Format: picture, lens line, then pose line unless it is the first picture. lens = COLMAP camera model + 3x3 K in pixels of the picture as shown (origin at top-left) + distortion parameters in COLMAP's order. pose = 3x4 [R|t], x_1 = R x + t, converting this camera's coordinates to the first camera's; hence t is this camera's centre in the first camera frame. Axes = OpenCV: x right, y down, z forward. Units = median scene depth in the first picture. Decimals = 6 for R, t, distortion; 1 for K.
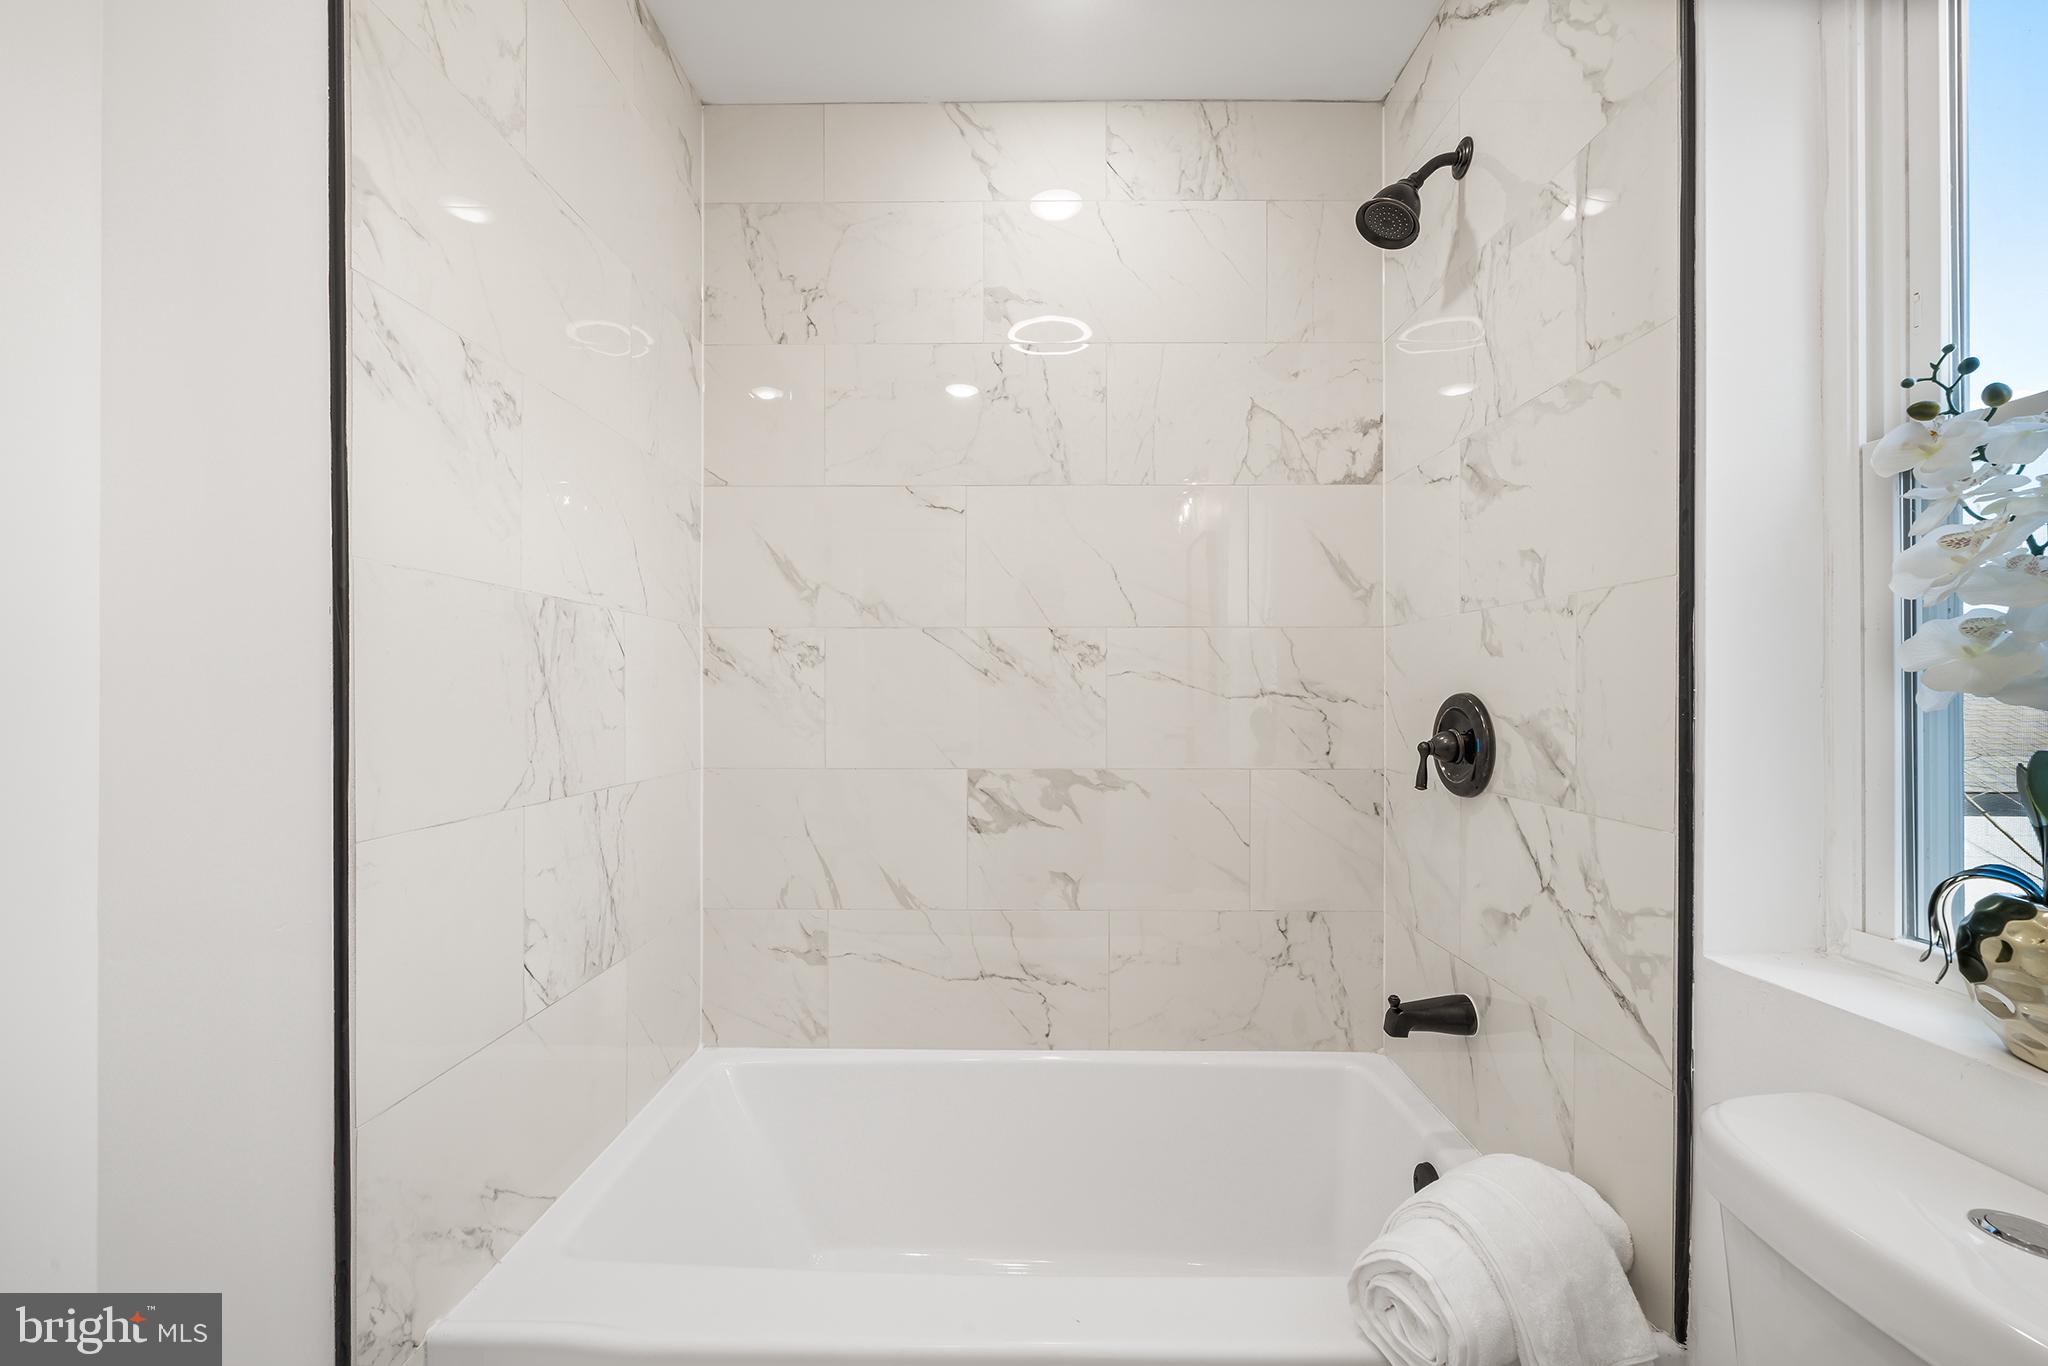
lens RADIAL K [[809.8, 0, 1032.8], [0, 809.8, 702.9], [0, 0, 1]] dist [-0.000814, -0.000637]
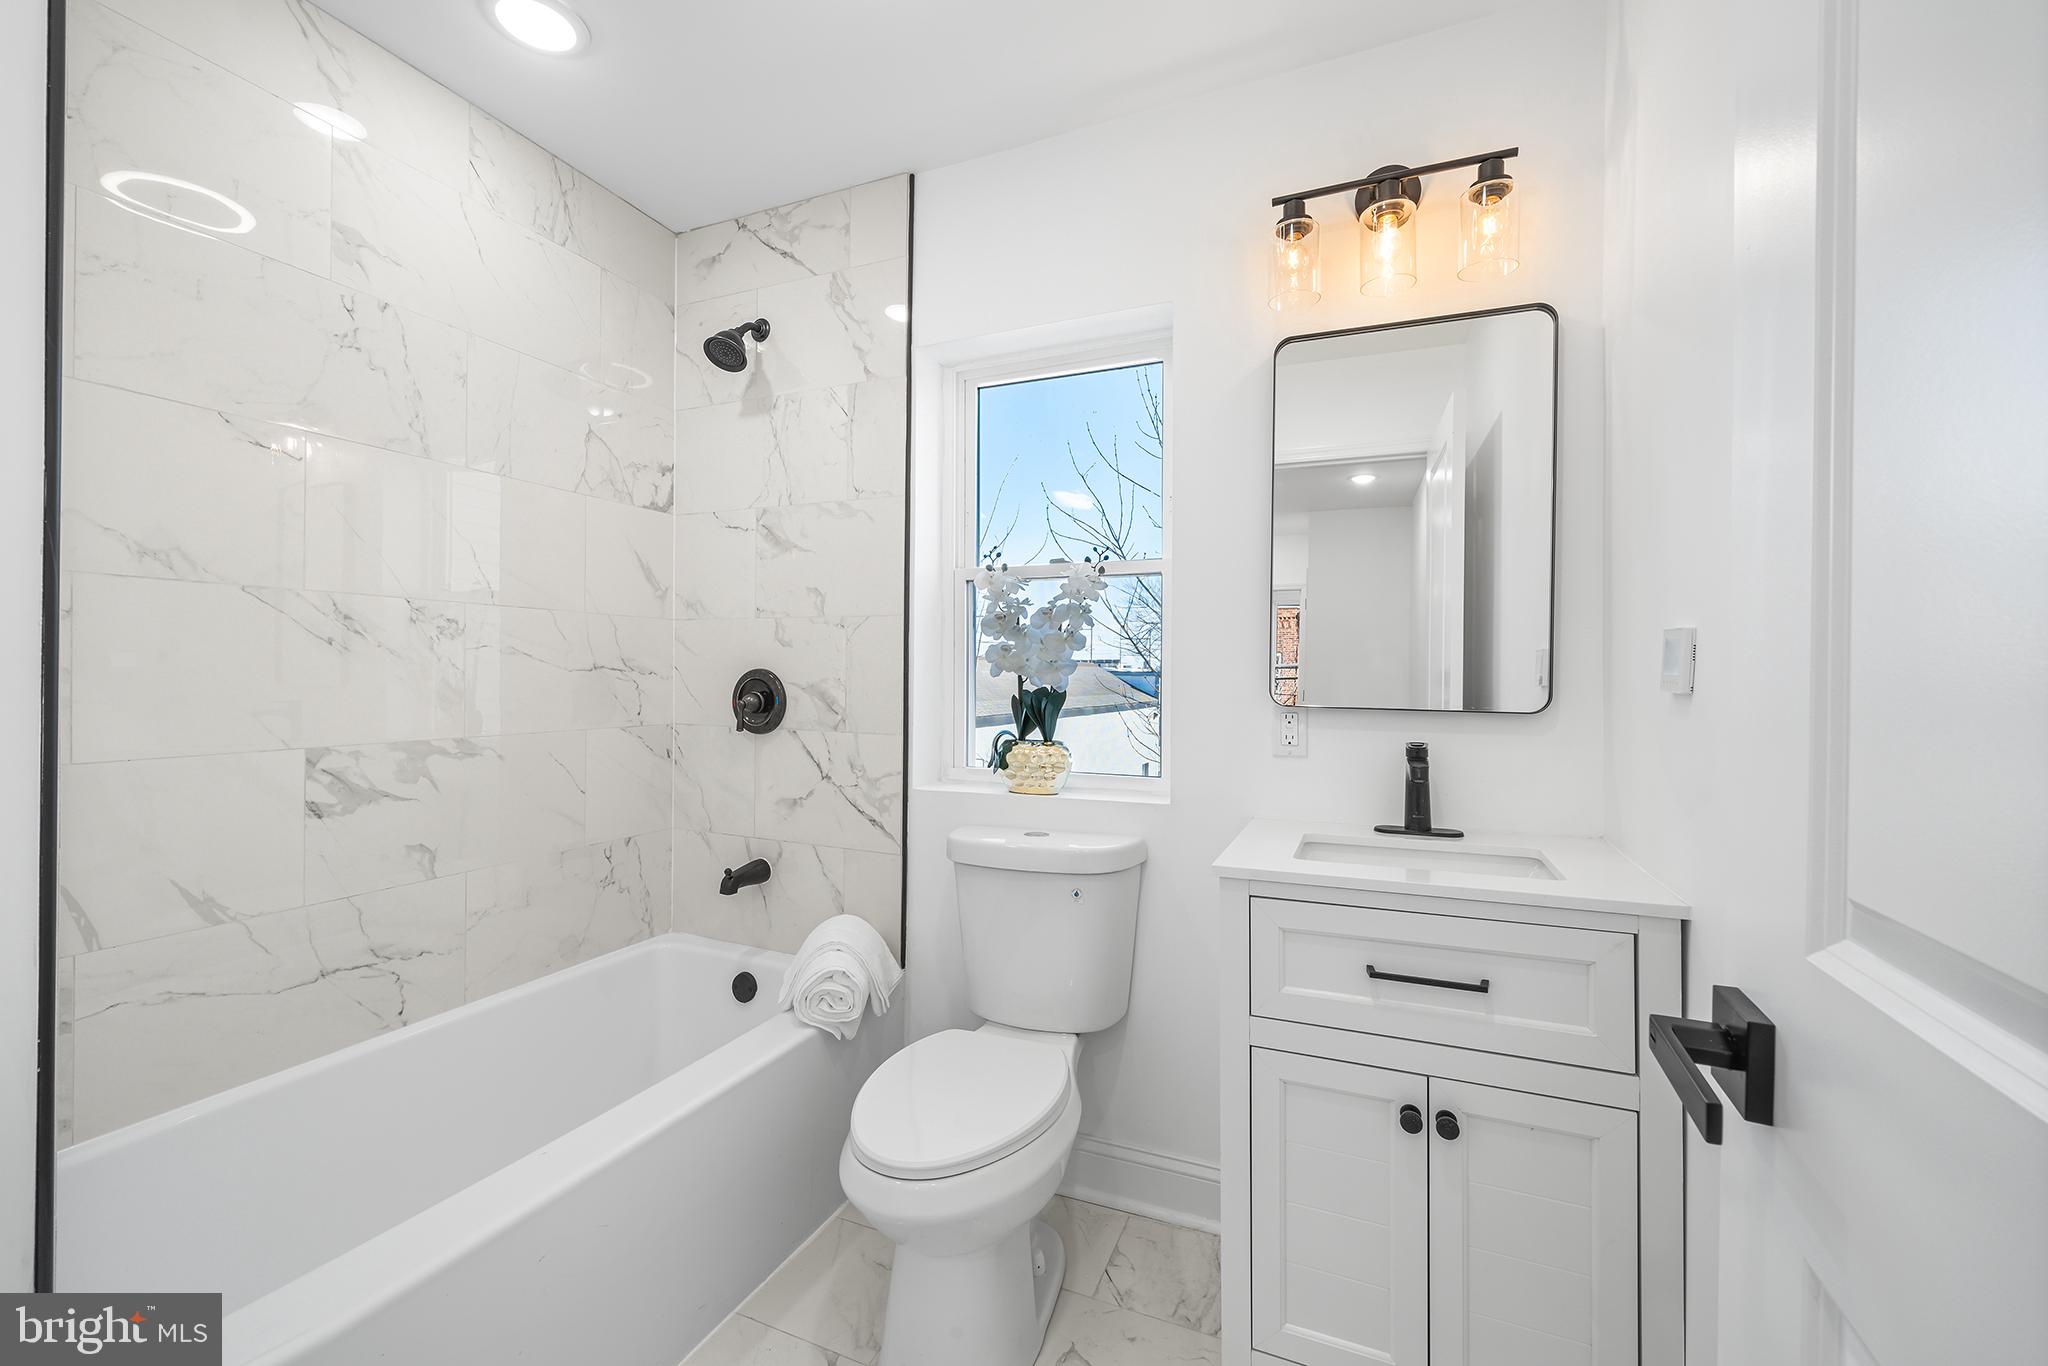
lens RADIAL K [[809.8, 0, 1032.8], [0, 809.8, 702.9], [0, 0, 1]] dist [-0.000814, -0.000637]
pose [[0.381900, -0.030550, 0.923699, -0.615002], [0.001775, 0.999476, 0.032322, 0.003786], [-0.924202, -0.010704, 0.381754, -0.084931]]
